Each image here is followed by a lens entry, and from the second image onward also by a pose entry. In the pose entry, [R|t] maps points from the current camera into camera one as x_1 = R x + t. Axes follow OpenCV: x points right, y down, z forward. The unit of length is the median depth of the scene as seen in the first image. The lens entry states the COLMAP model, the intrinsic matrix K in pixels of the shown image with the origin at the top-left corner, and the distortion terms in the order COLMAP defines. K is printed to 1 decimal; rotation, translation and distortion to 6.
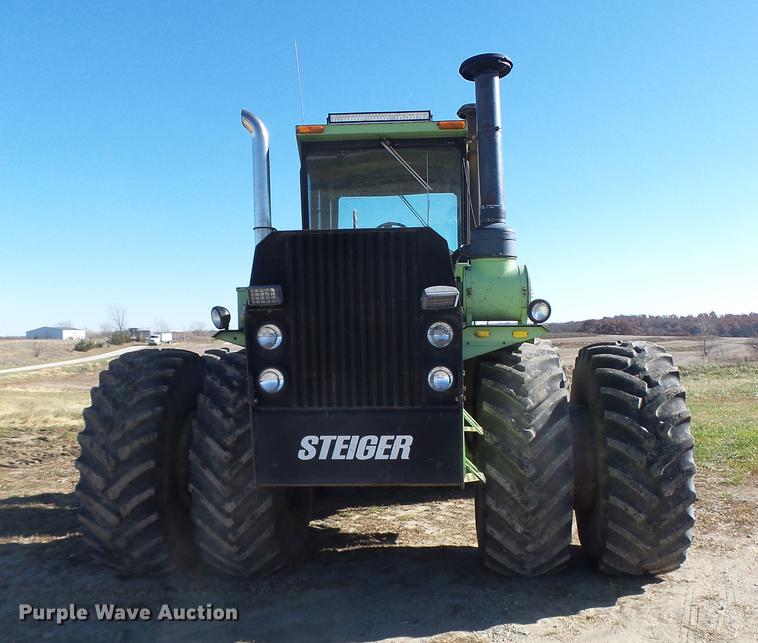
lens RADIAL K [[748.5, 0, 396.2], [0, 748.5, 334.0], [0, 0, 1]] dist [0.001619, -0.003281]
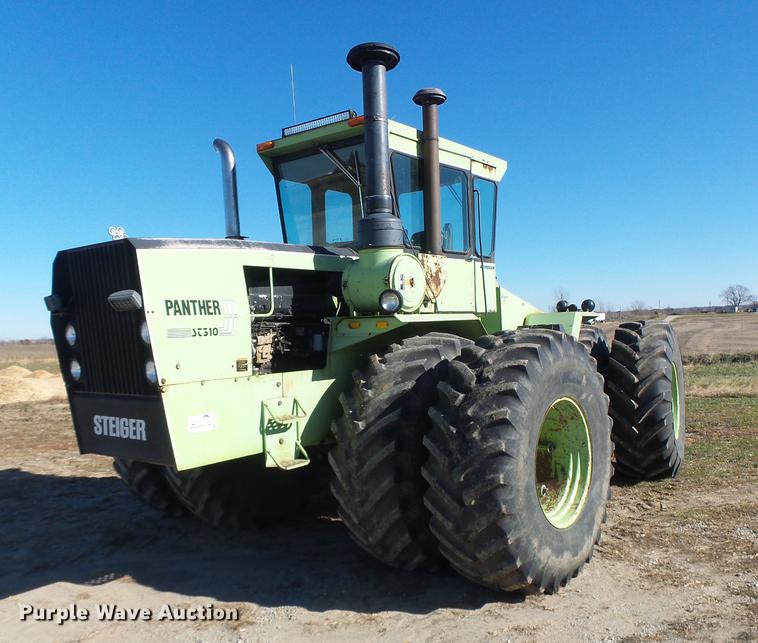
lens RADIAL K [[694.8, 0, 408.6], [0, 694.8, 329.2], [0, 0, 1]] dist [-0.006858, -0.009619]
pose [[0.834610, -0.011458, -0.550722, 0.718038], [0.024112, 0.999585, 0.015745, -0.007762], [0.550313, -0.026420, 0.834540, 0.259635]]
